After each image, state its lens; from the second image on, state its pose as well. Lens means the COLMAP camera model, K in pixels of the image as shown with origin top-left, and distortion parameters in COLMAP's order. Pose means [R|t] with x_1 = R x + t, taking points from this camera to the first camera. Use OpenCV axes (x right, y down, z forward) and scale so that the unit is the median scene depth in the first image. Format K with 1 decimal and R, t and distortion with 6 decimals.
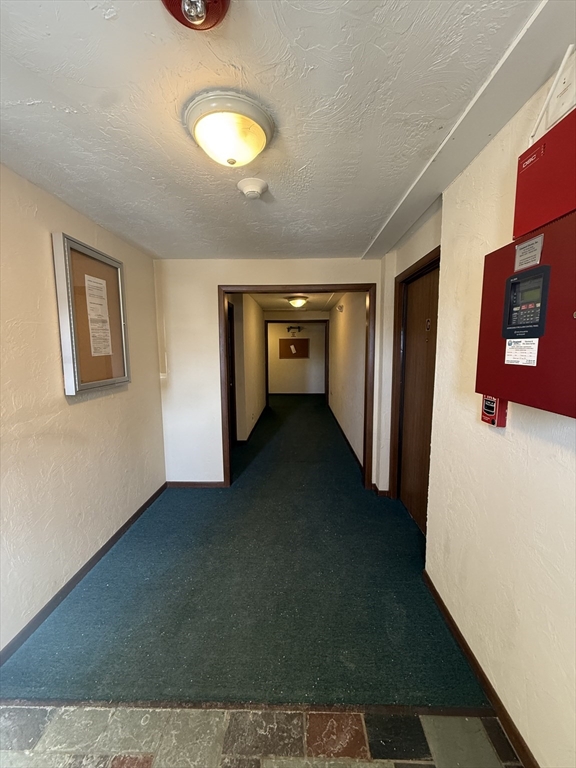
lens RADIAL K [[304.3, 0, 287.6], [0, 304.3, 382.6], [0, 0, 1]] dist [0.001303, 0.000283]
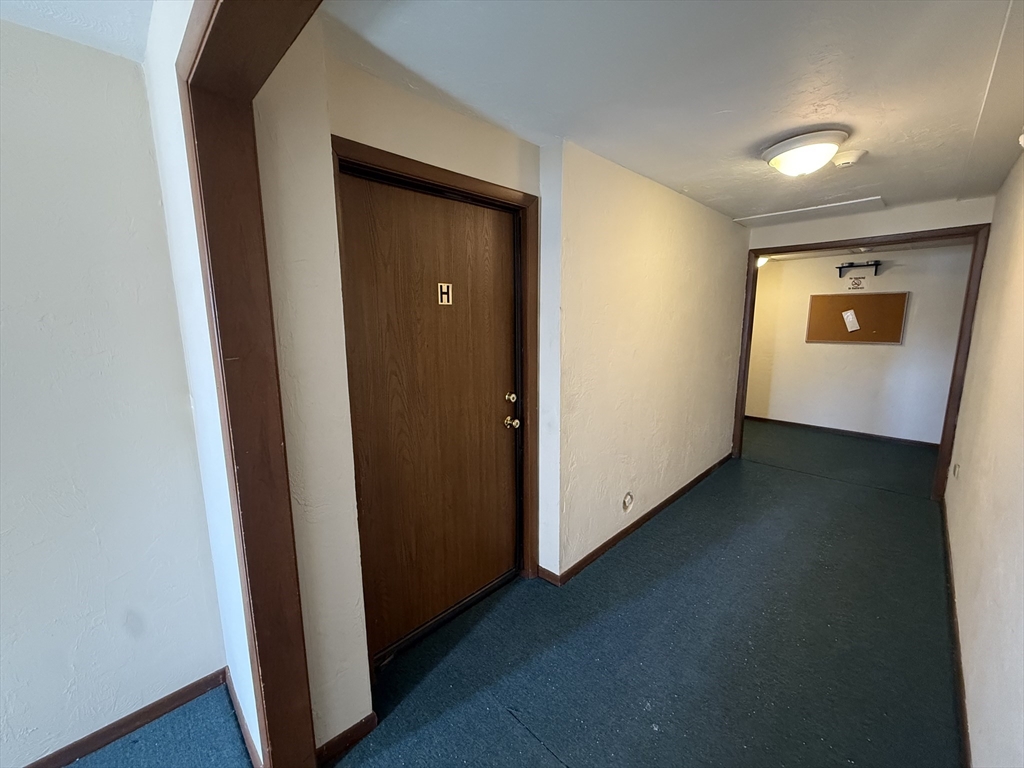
lens RADIAL K [[405.8, 0, 517.3], [0, 405.8, 389.6], [0, 0, 1]] dist [0.001303, 0.000283]
pose [[0.730195, 0.110947, -0.674171, 0.069164], [-0.066108, 0.993571, 0.091908, -0.039160], [0.680033, -0.022543, 0.732835, 0.306579]]
